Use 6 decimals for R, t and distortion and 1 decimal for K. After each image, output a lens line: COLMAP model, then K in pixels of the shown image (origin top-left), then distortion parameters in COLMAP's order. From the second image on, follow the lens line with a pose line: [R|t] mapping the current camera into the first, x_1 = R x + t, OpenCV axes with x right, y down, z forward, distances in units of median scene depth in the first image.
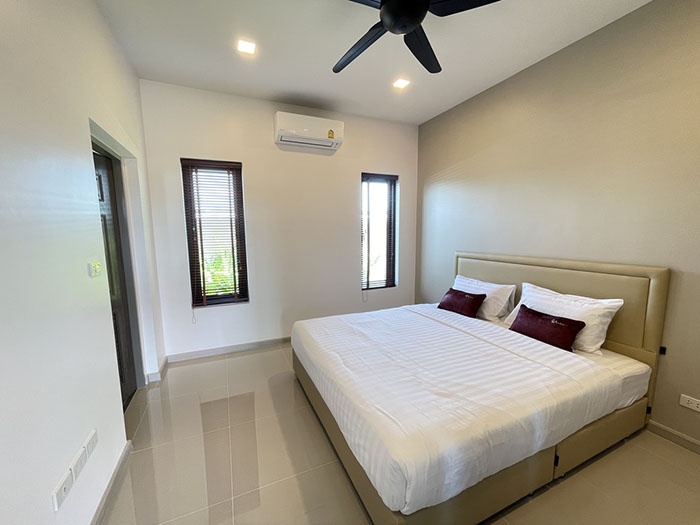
lens RADIAL K [[282.6, 0, 349.4], [0, 282.6, 267.0], [0, 0, 1]] dist [-0.003515, -0.000191]
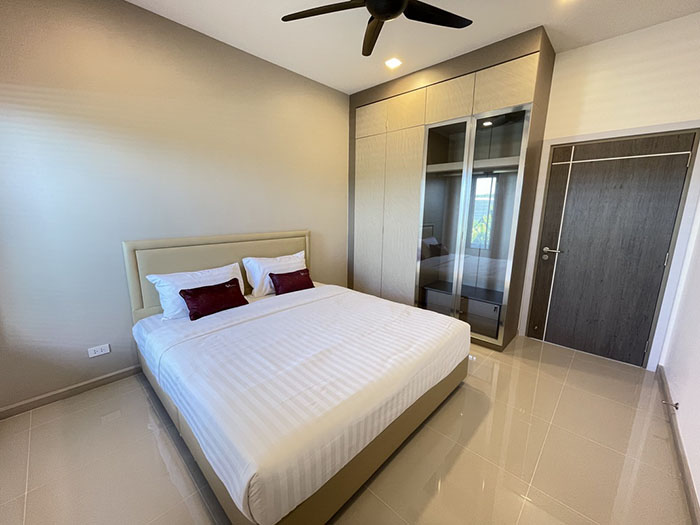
lens RADIAL K [[282.6, 0, 348.7], [0, 282.6, 263.6], [0, 0, 1]] dist [-0.003515, -0.000191]
pose [[-0.386019, -0.181642, 0.904431, -0.625485], [0.098722, 0.966658, 0.236274, -0.166203], [-0.917193, 0.180493, -0.355216, 1.176598]]
